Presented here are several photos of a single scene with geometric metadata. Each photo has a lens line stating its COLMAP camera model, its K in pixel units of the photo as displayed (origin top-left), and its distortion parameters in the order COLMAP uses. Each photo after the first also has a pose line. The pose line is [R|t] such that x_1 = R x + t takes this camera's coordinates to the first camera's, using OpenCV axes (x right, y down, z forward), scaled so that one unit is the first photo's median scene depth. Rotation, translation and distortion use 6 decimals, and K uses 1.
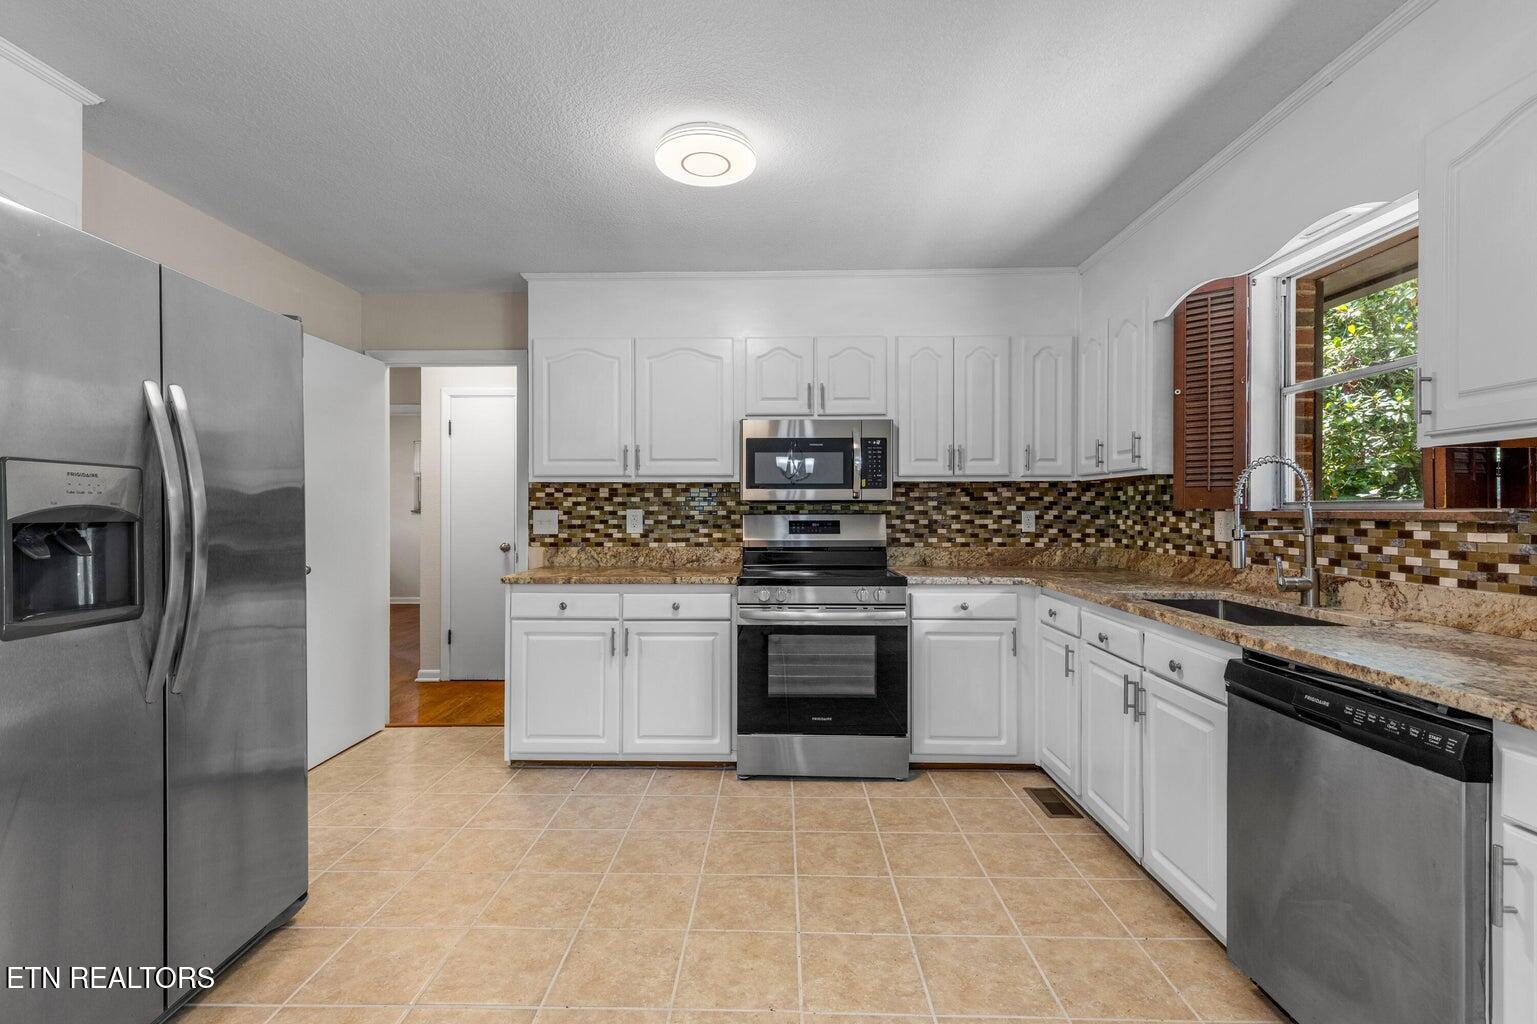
lens RADIAL K [[699.0, 0, 759.7], [0, 699.0, 510.1], [0, 0, 1]] dist [0.004725, 0.000117]
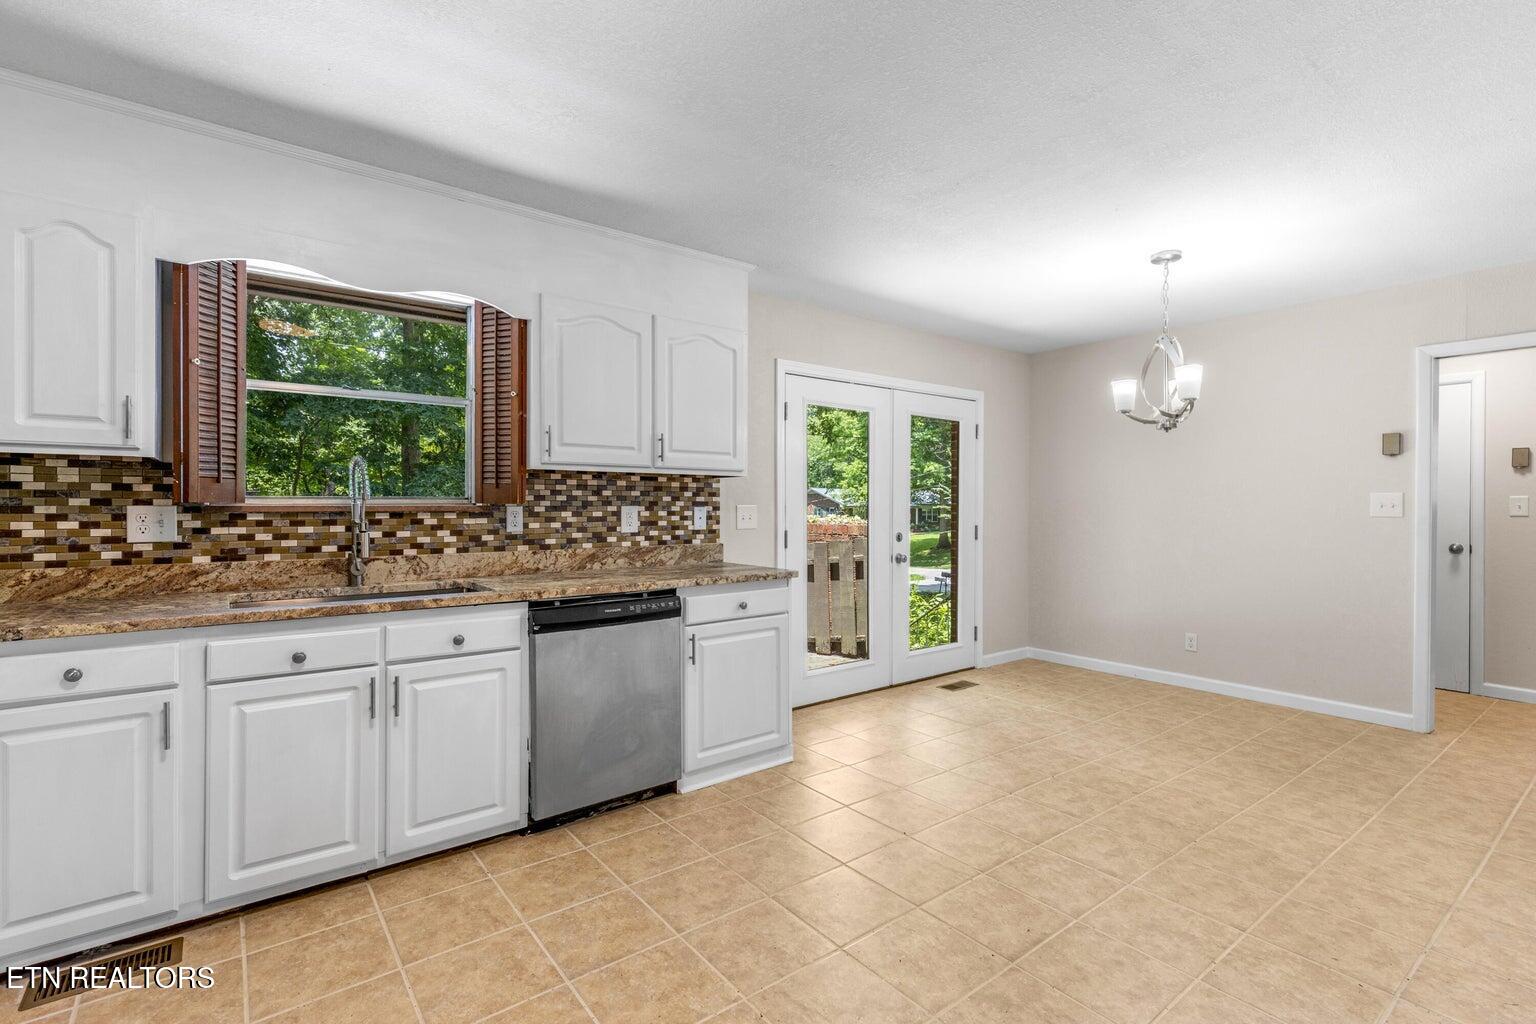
lens RADIAL K [[672.5, 0, 766.4], [0, 672.5, 507.5], [0, 0, 1]] dist [0.005325, -0.000243]
pose [[-0.617587, -0.003840, 0.786493, -0.386503], [-0.001341, 0.999992, 0.003829, -0.000047], [-0.786501, 0.001310, -0.617587, 0.839060]]
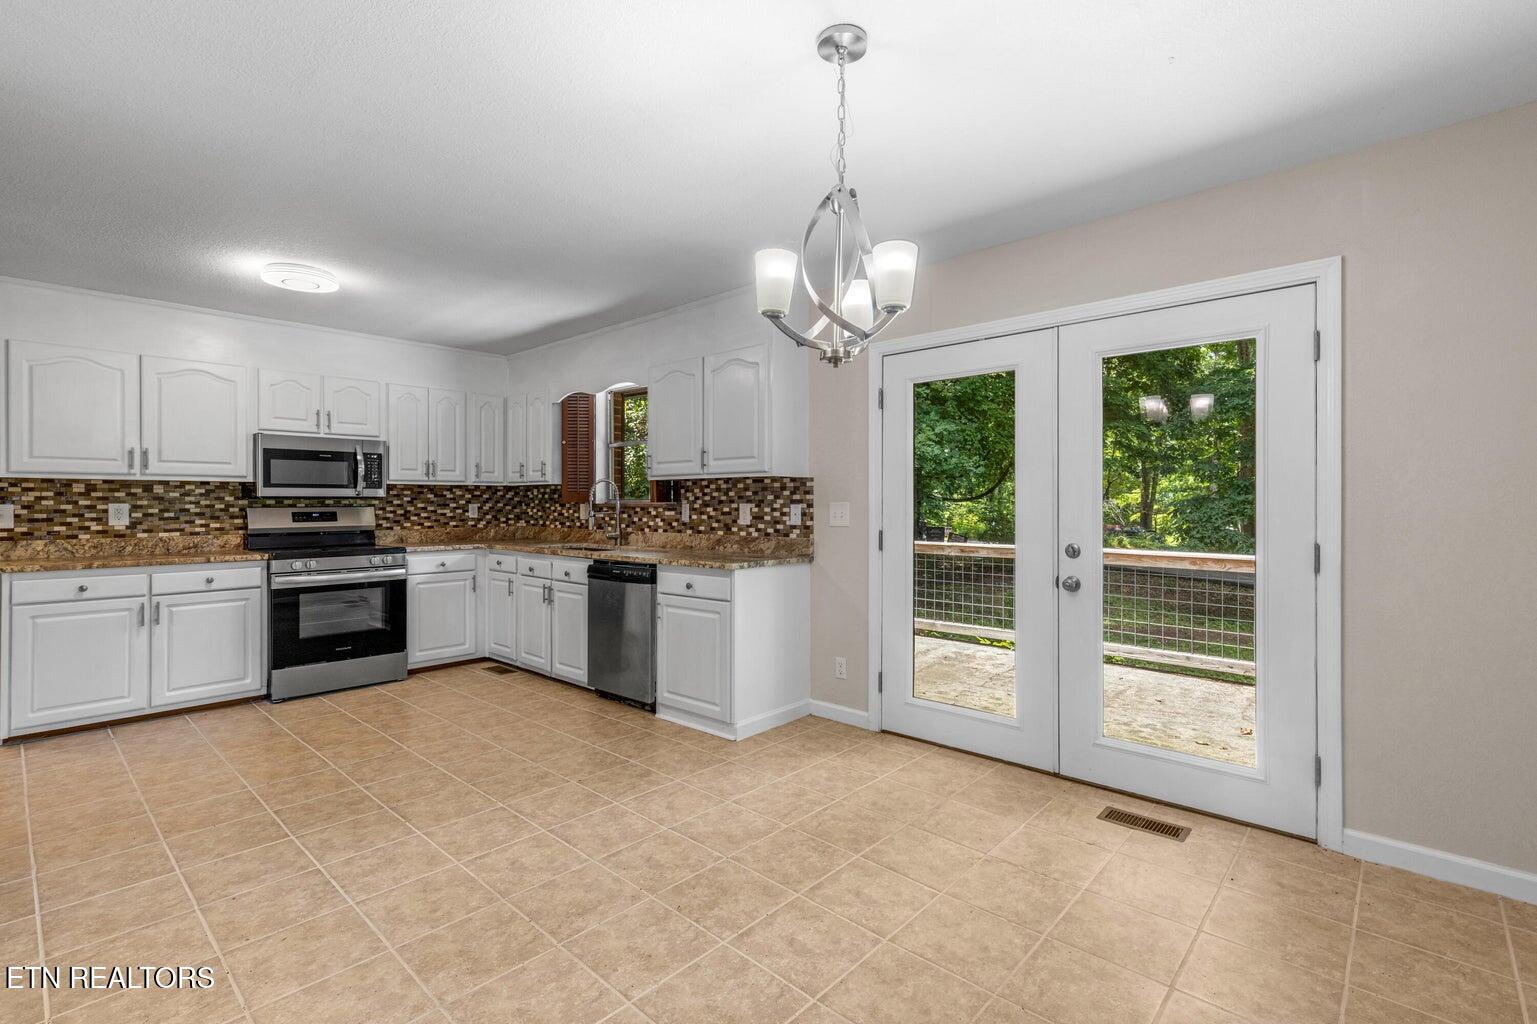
lens RADIAL K [[694.4, 0, 786.8], [0, 694.4, 501.0], [0, 0, 1]] dist [0.009931, 0.000075]
pose [[0.637623, 0.000345, 0.770348, -0.427490], [0.002722, 0.999993, -0.002700, 0.000767], [-0.770343, 0.003818, 0.637618, -0.609648]]
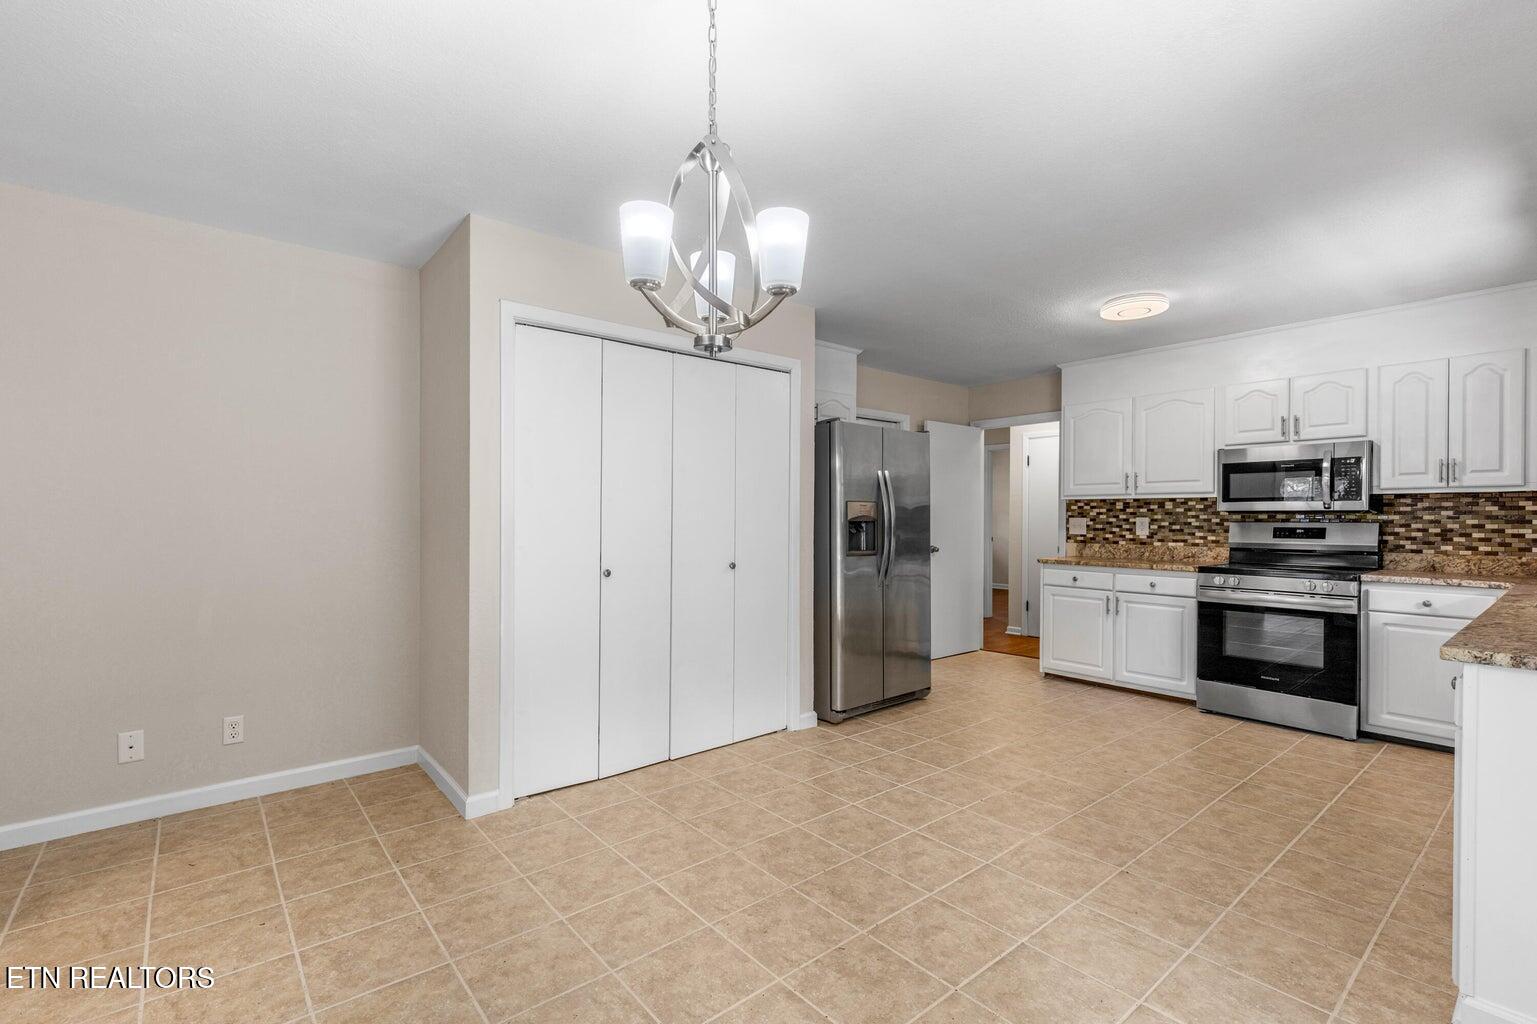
lens RADIAL K [[710.5, 0, 763.0], [0, 710.5, 519.5], [0, 0, 1]] dist [0.004102, 0.000416]
pose [[0.663987, 0.005337, -0.747725, 0.443343], [-0.003992, 0.999986, 0.003593, 0.000847], [0.747734, 0.000599, 0.663998, -0.579954]]
